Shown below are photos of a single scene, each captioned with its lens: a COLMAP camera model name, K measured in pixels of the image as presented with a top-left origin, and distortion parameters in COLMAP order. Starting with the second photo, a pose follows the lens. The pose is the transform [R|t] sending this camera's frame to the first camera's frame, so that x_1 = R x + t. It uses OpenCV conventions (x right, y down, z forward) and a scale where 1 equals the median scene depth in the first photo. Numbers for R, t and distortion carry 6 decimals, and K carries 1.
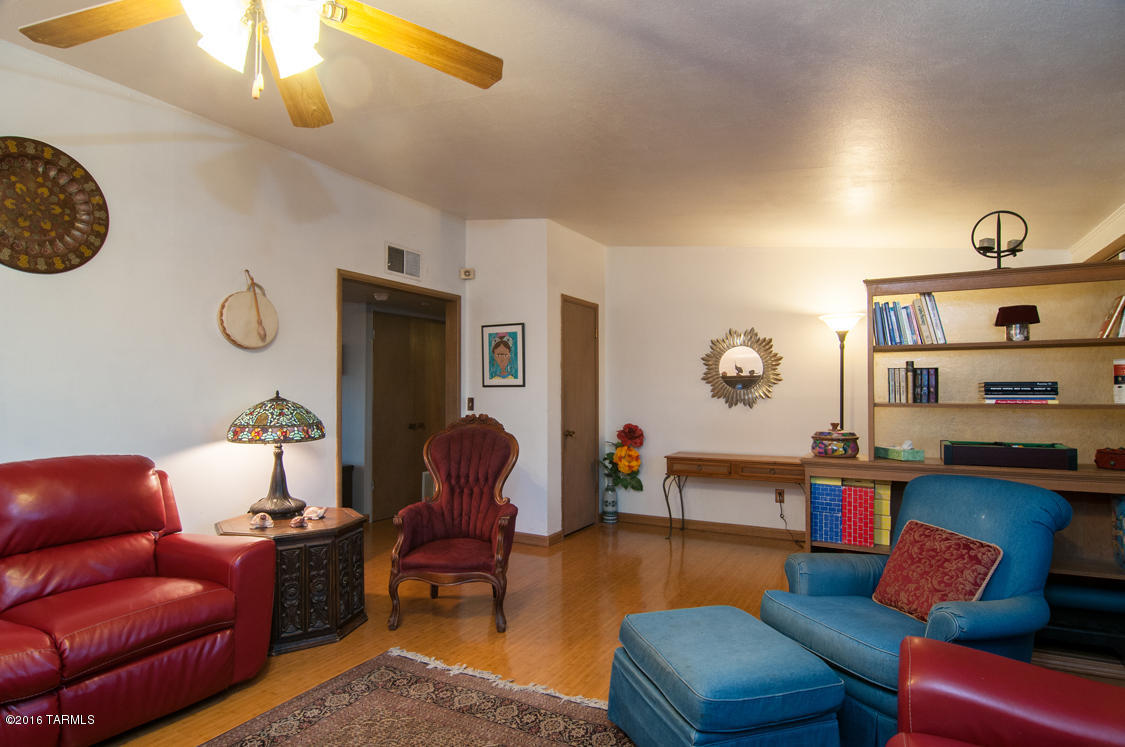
lens RADIAL K [[602.1, 0, 558.2], [0, 602.1, 389.9], [0, 0, 1]] dist [-0.003412, -0.000748]
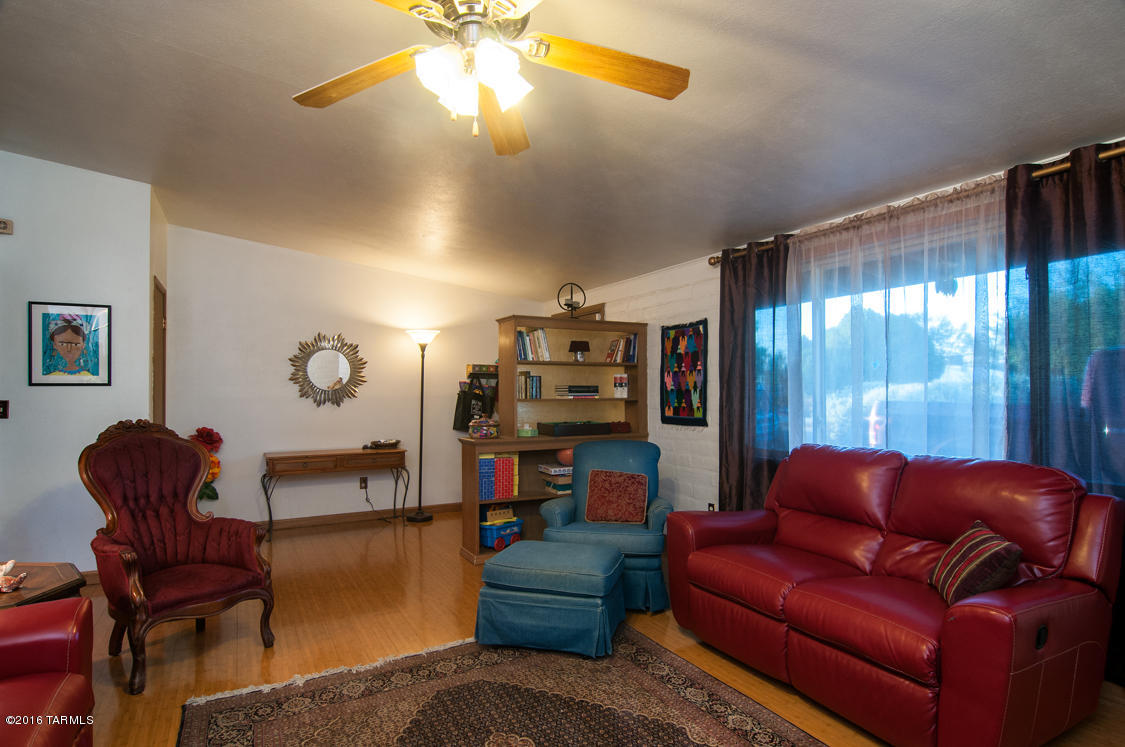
lens RADIAL K [[602.1, 0, 558.2], [0, 602.1, 389.9], [0, 0, 1]] dist [-0.003412, -0.000748]
pose [[0.543442, 0.002195, 0.839444, -0.527868], [-0.000866, 0.999998, -0.002054, 0.001992], [-0.839447, 0.000389, 0.543442, 0.091188]]
